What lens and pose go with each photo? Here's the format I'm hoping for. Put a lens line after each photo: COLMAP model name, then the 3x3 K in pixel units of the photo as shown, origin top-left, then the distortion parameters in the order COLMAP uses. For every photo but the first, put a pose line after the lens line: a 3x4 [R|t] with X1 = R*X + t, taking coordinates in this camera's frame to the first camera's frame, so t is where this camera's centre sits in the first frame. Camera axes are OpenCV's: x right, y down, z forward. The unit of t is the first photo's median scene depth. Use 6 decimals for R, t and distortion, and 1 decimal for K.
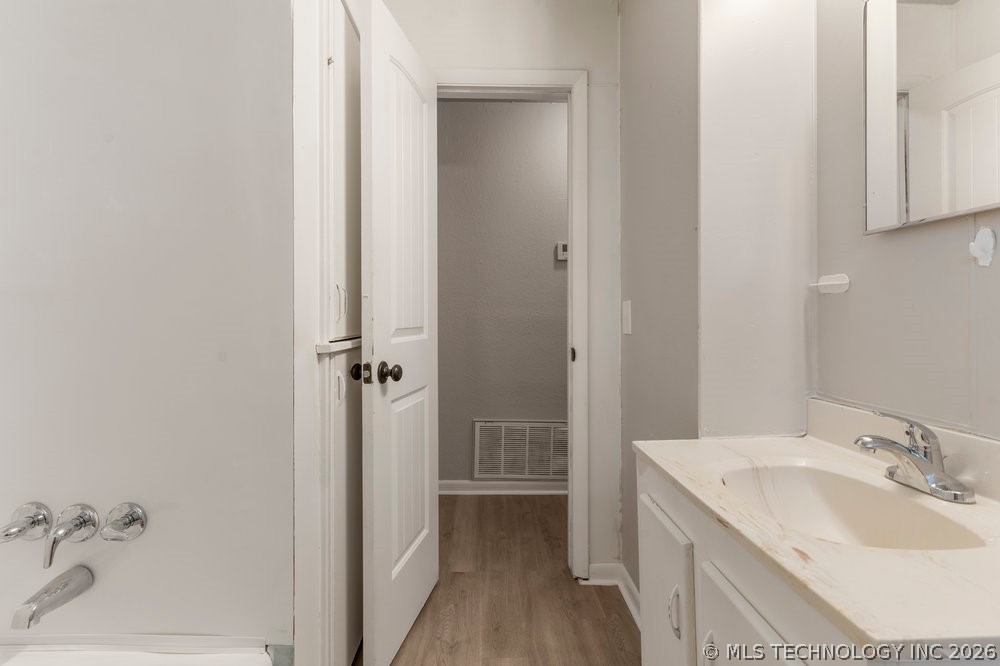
lens RADIAL K [[541.0, 0, 503.3], [0, 541.0, 326.9], [0, 0, 1]] dist [0.000030, 0.001923]
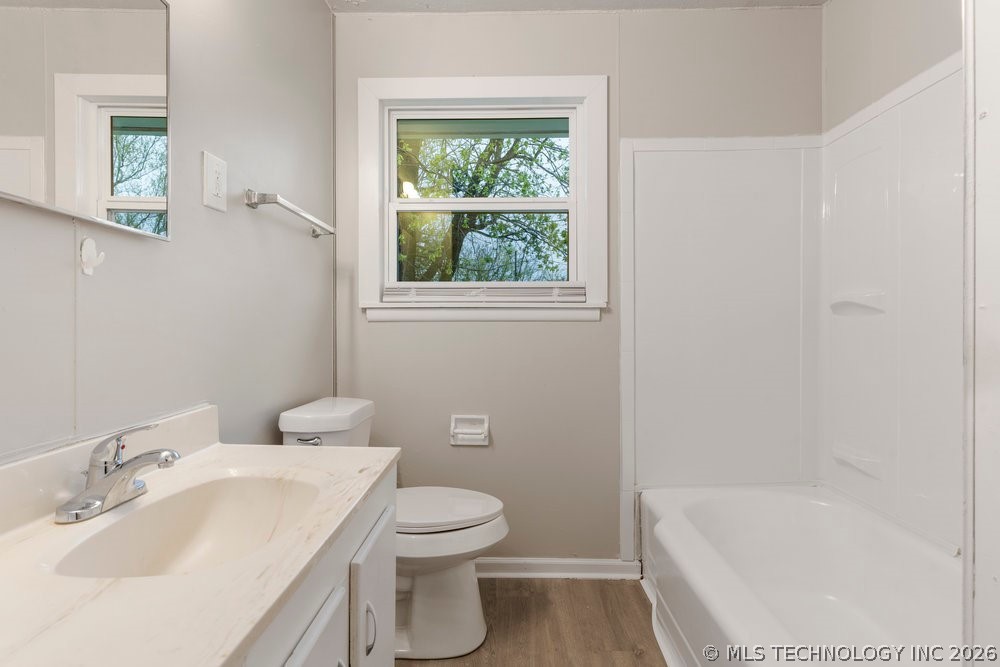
lens RADIAL K [[480.5, 0, 500.0], [0, 480.5, 333.5], [0, 0, 1]] dist [0.003946, 0.000239]
pose [[-0.999718, 0.000870, 0.023750, 0.069817], [0.001154, 0.999928, 0.011943, -0.009623], [-0.023738, 0.011967, -0.999647, 1.743517]]
